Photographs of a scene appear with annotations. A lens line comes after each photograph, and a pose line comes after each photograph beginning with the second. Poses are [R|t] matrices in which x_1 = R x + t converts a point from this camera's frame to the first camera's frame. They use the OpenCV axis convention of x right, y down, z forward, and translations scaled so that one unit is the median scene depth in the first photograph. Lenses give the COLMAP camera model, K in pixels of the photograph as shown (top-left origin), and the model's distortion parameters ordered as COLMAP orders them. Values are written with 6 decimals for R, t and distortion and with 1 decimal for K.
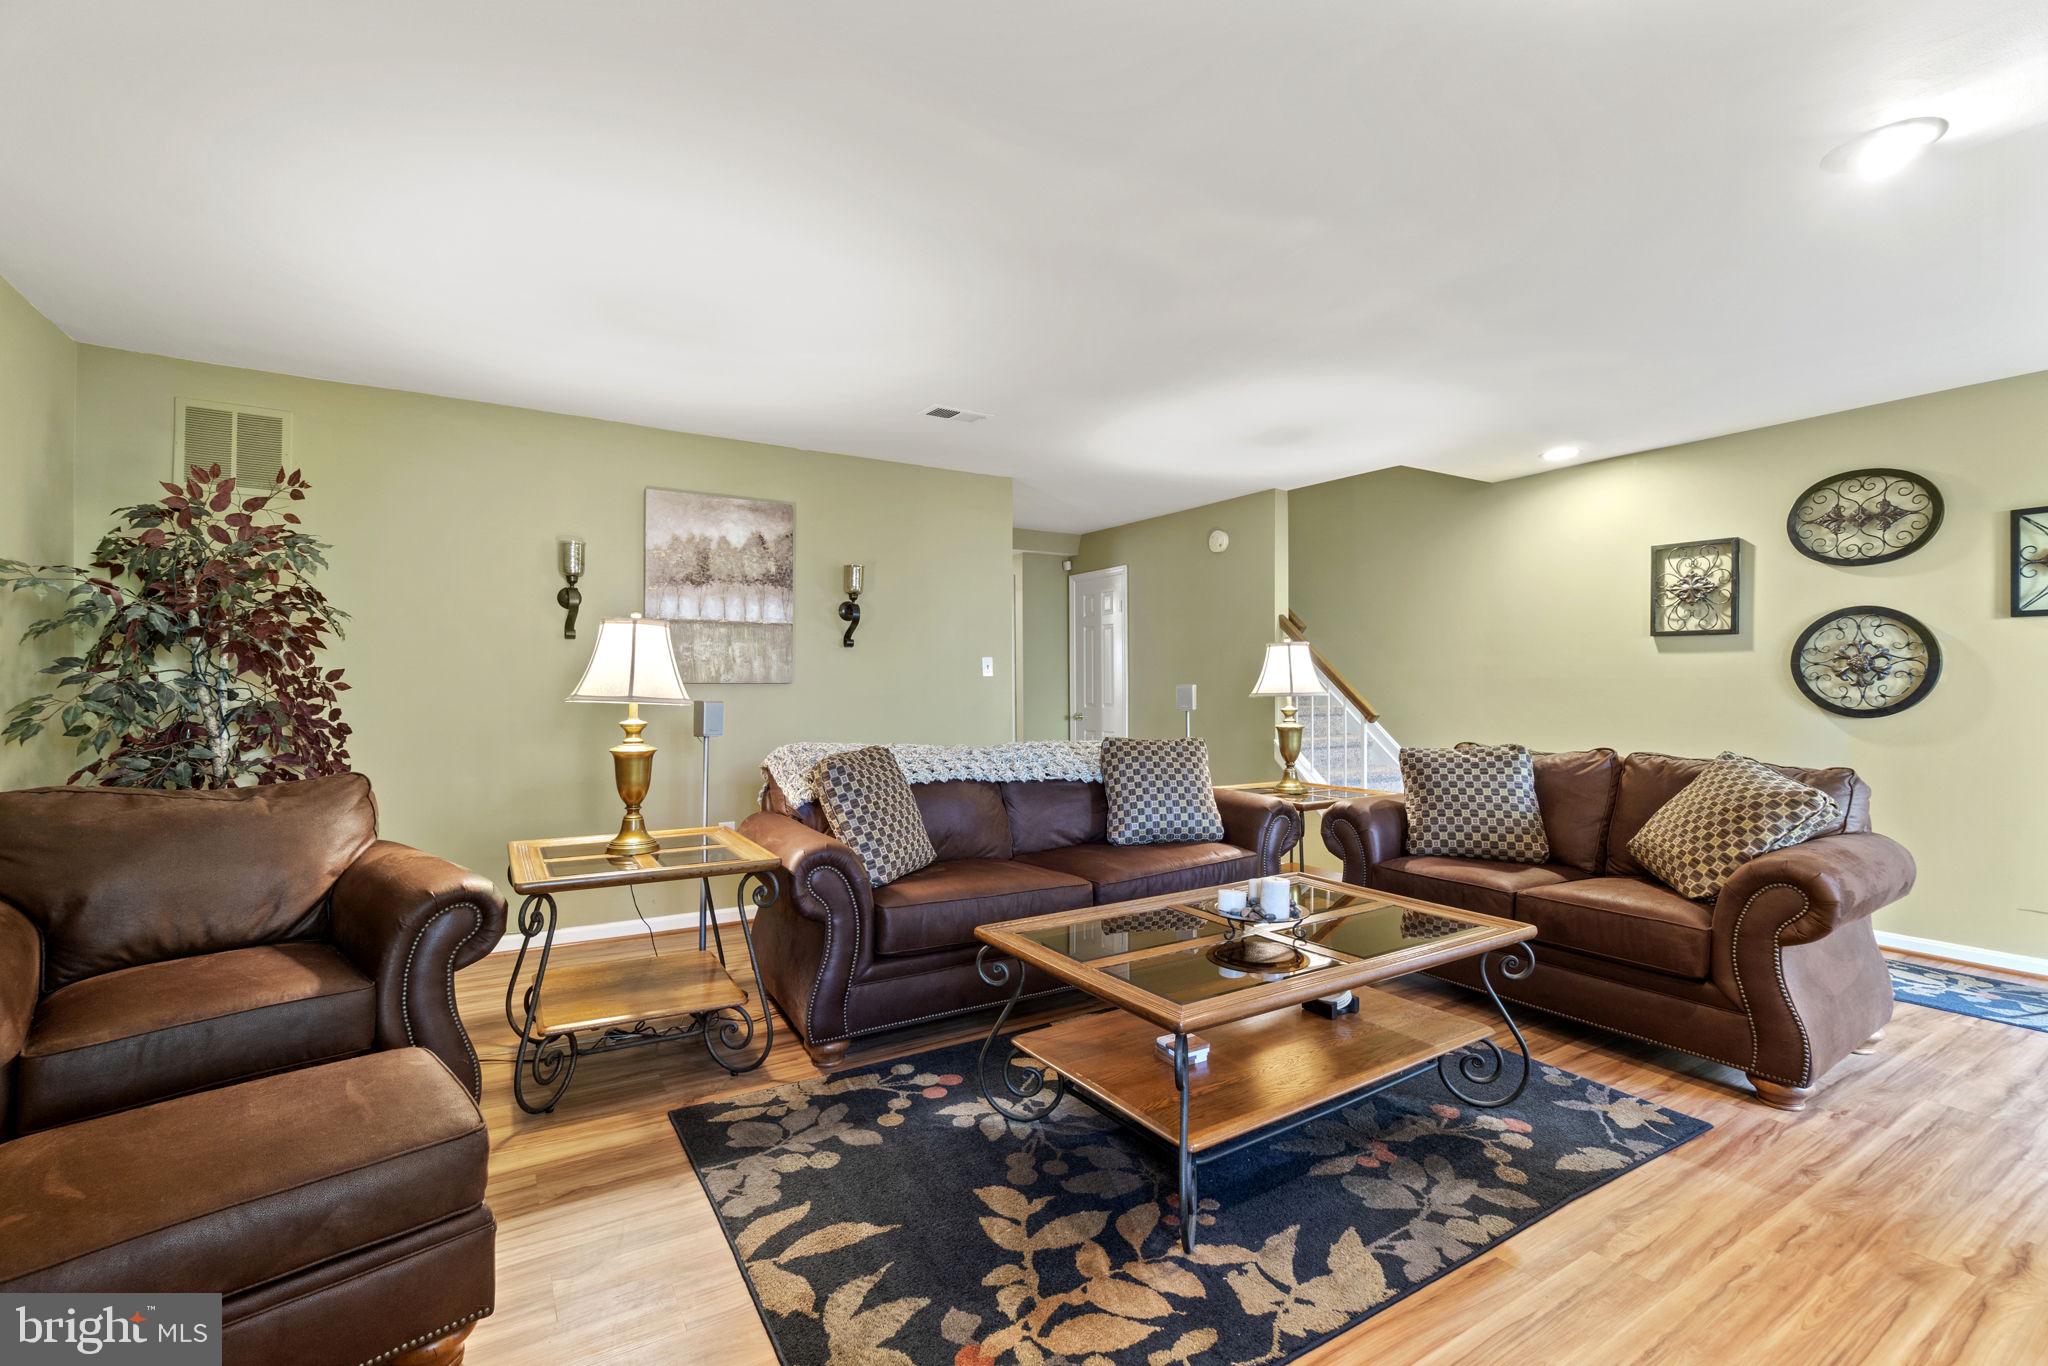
lens RADIAL K [[889.2, 0, 1017.4], [0, 889.2, 672.3], [0, 0, 1]] dist [-0.001597, 0.000323]
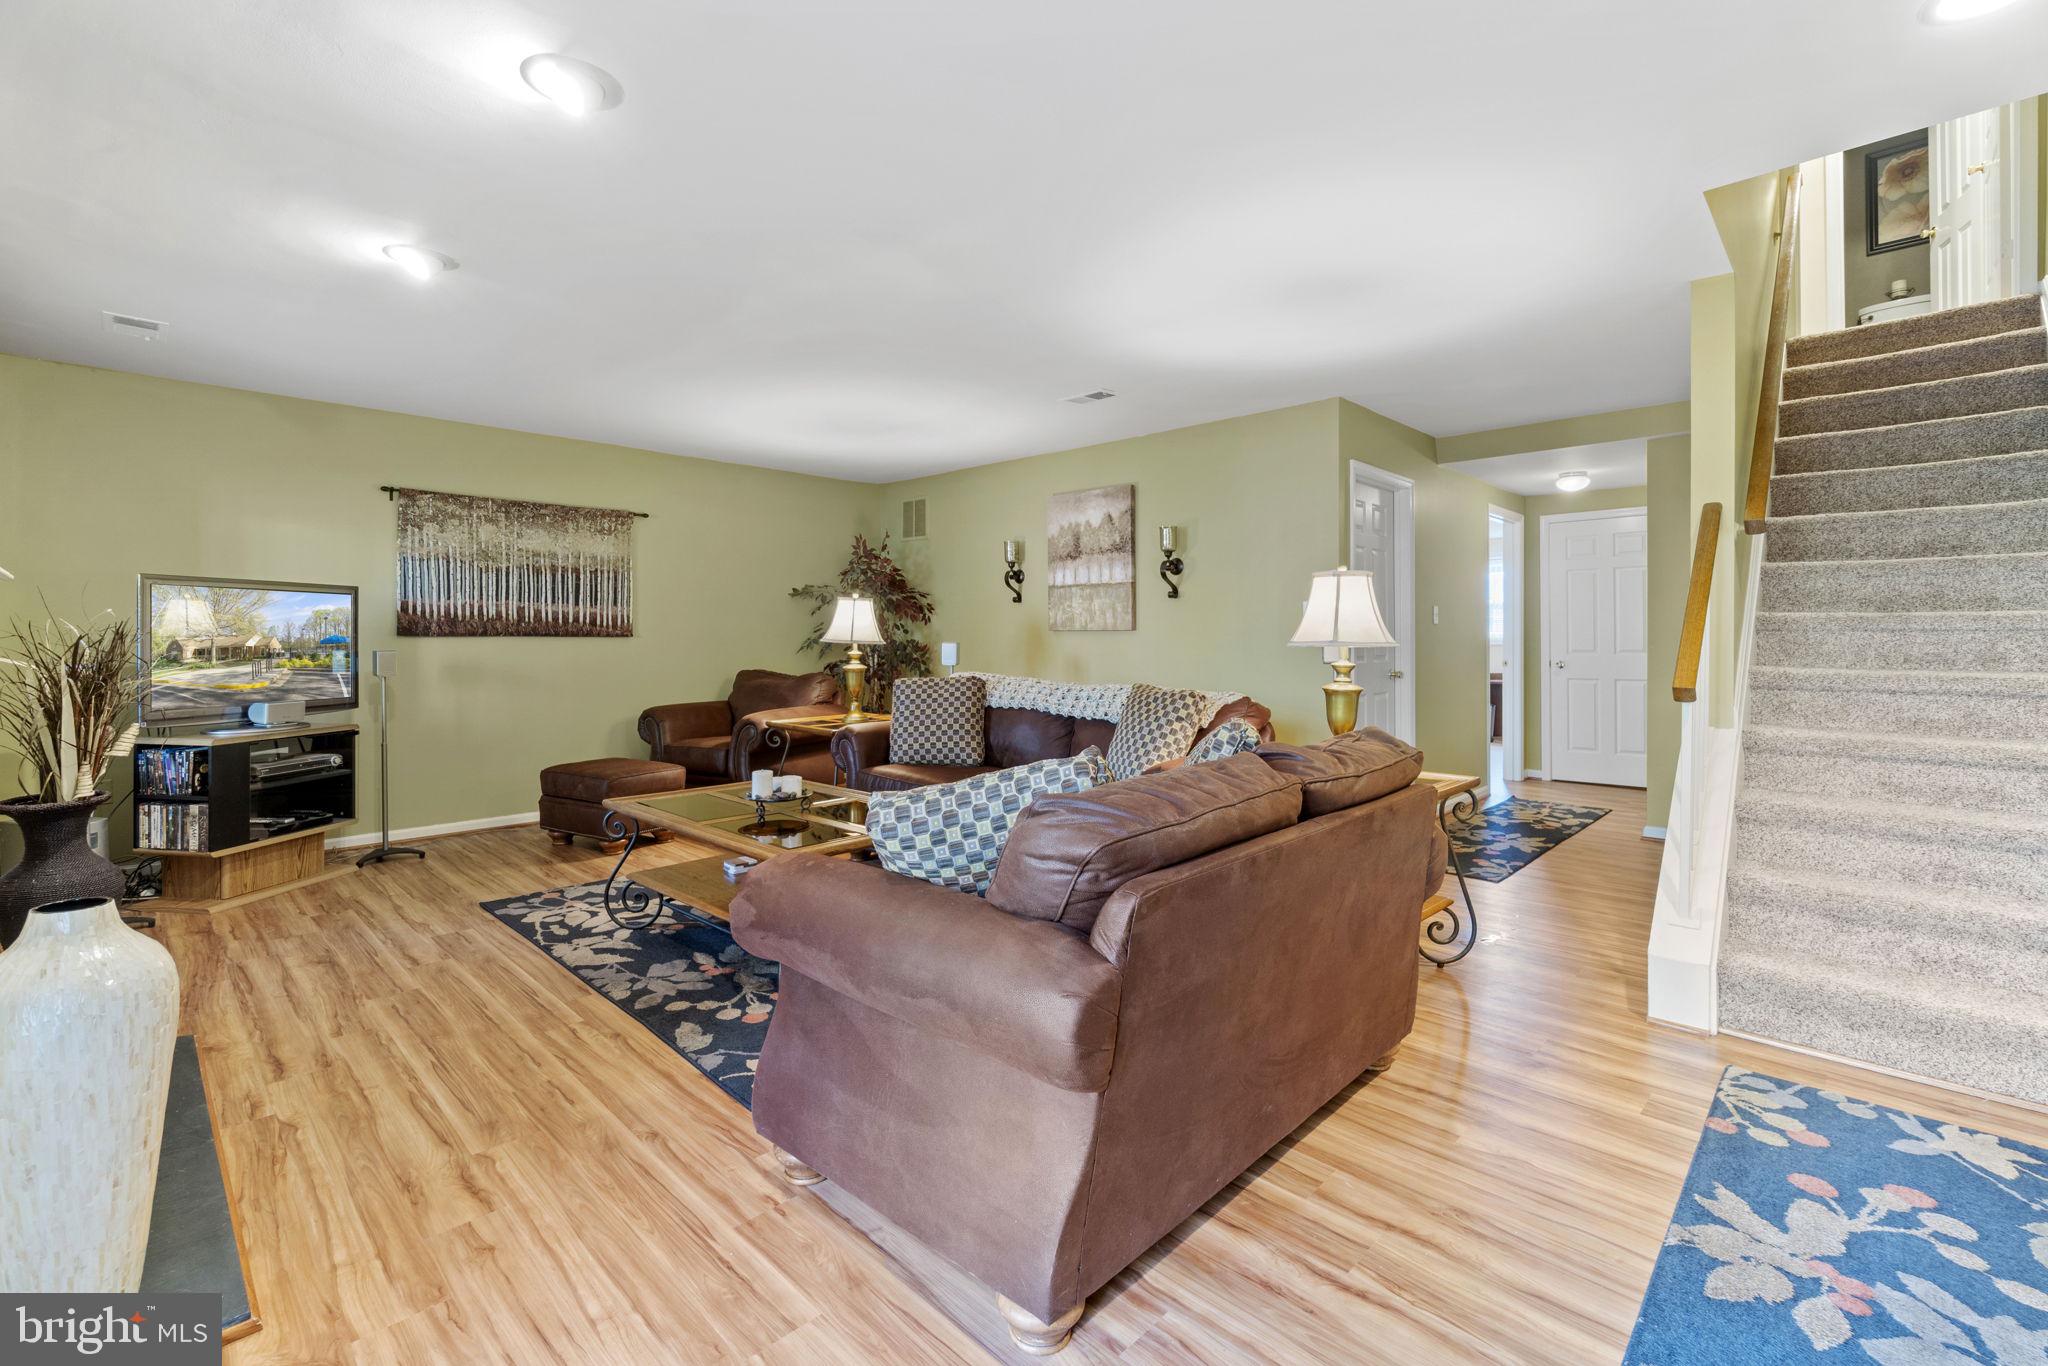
lens RADIAL K [[887.9, 0, 1030.0], [0, 887.9, 648.2], [0, 0, 1]] dist [-0.025357, -0.000064]
pose [[0.255941, 0.016281, -0.966555, 1.827054], [0.019167, 0.999576, 0.021913, 0.015352], [0.966502, -0.024135, 0.255521, 1.113014]]
